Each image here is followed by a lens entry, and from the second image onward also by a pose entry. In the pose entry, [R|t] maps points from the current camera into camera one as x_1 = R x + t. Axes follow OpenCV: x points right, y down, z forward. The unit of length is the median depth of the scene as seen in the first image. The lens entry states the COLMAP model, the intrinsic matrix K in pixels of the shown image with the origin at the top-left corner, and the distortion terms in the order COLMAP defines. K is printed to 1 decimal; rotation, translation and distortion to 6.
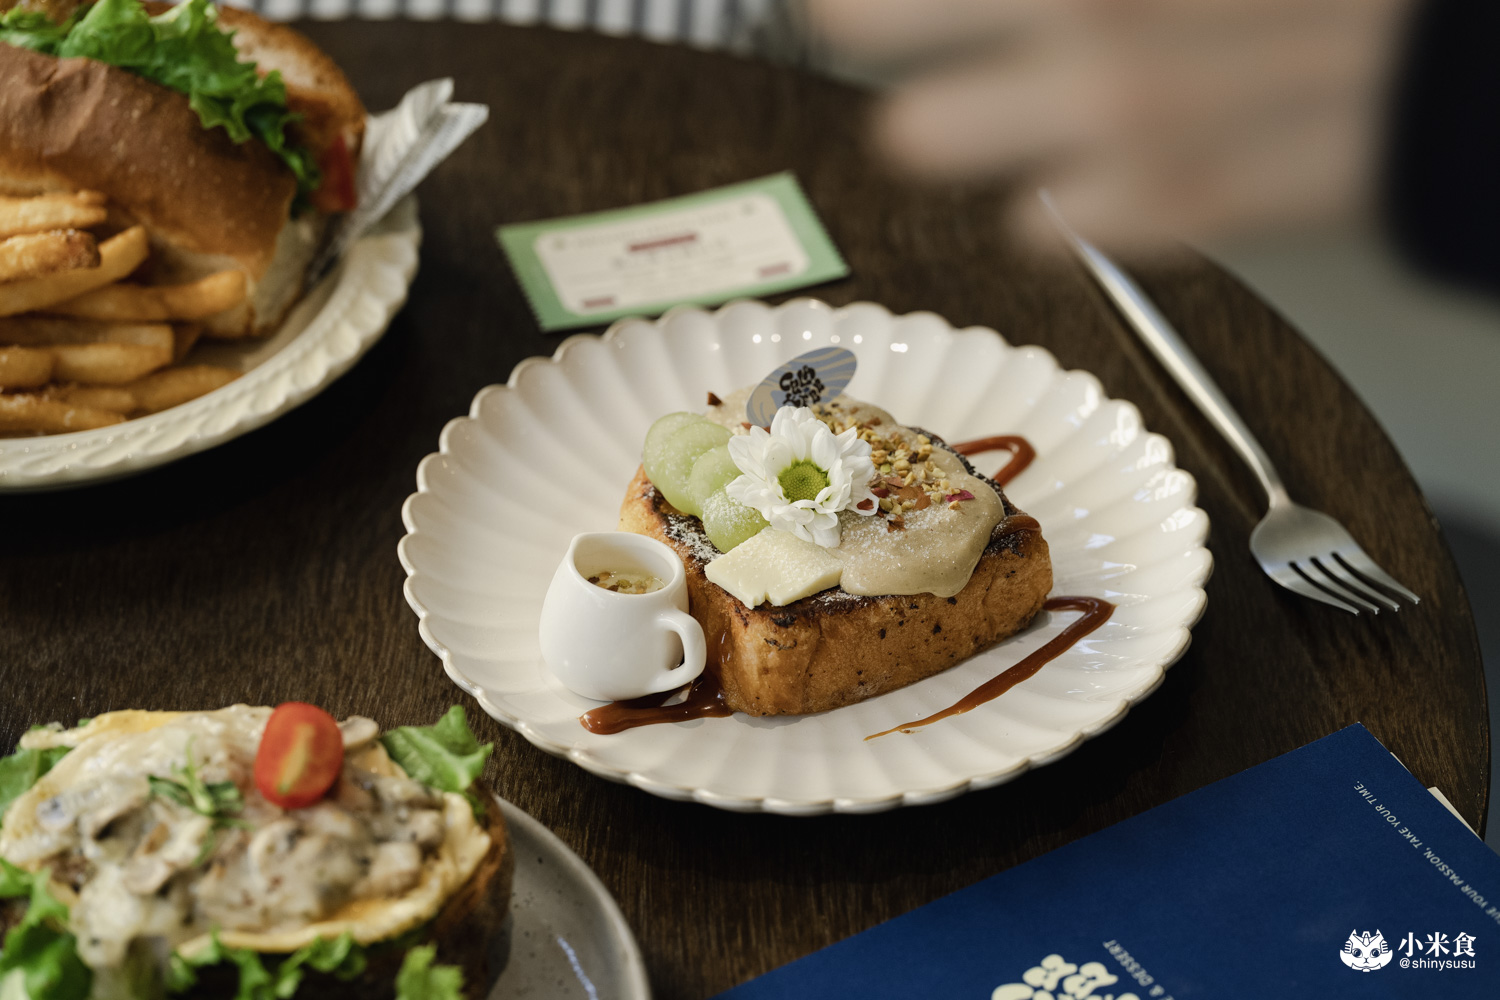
lens RADIAL K [[4419.7, 0, 749.1], [0, 4419.7, 501.4], [0, 0, 1]] dist [0.008953, 0.000000]
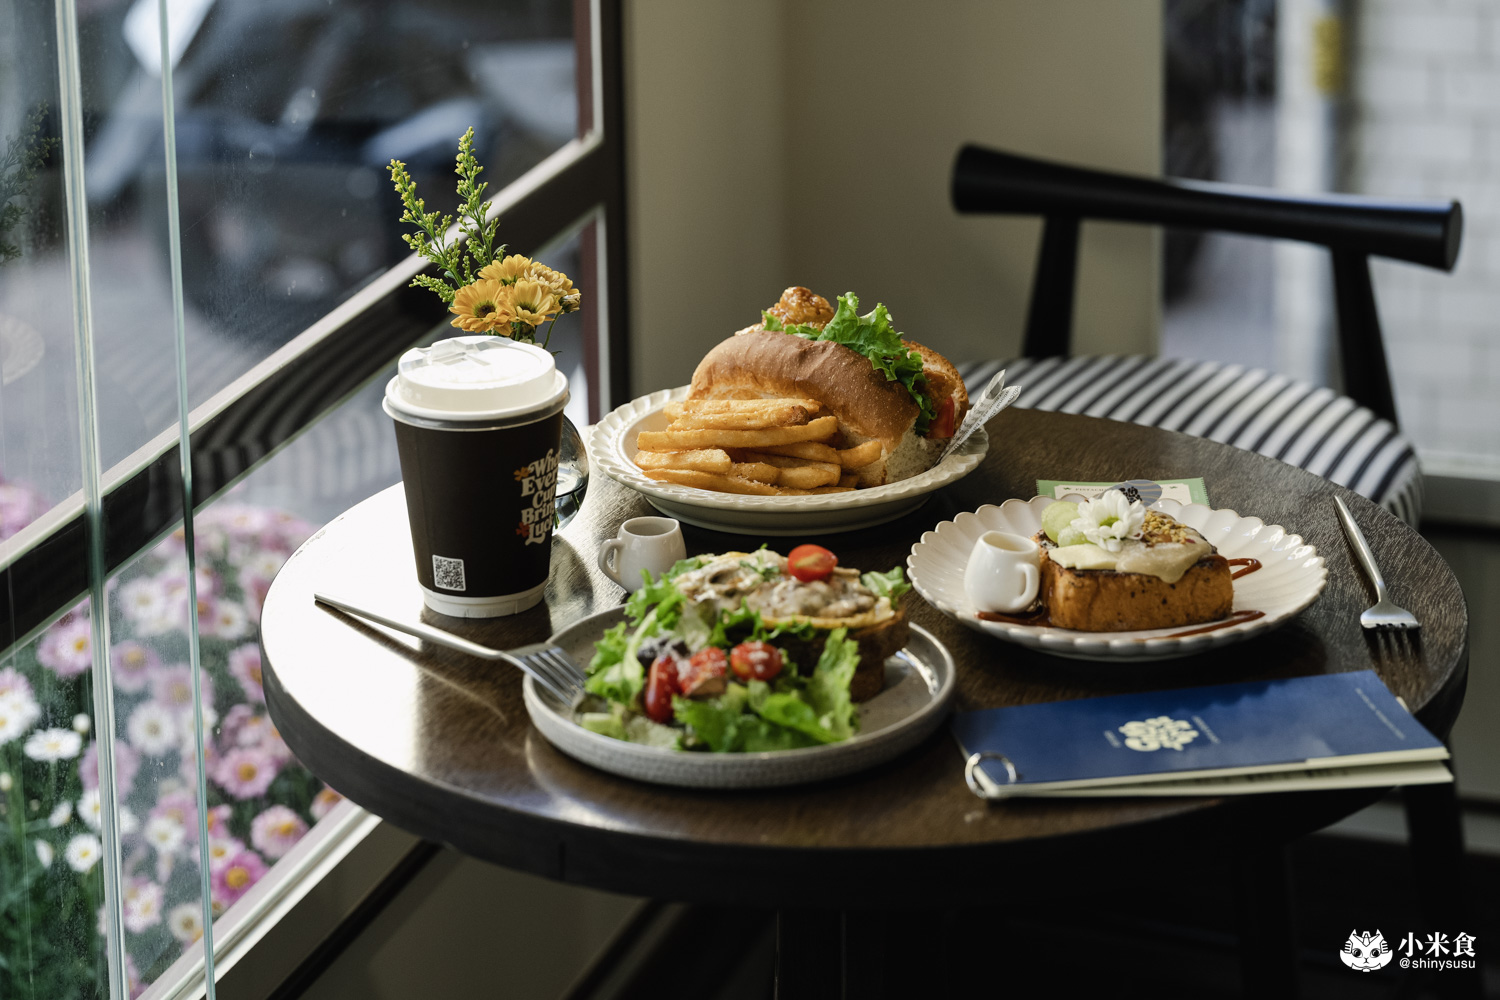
lens RADIAL K [[4419.7, 0, 751.1], [0, 4419.7, 498.4], [0, 0, 1]] dist [0.008953, 0.000000]
pose [[0.941044, 0.090115, -0.326059, 0.503761], [-0.194075, 0.933284, -0.302186, 0.612183], [0.277075, 0.347651, 0.895750, -0.810884]]
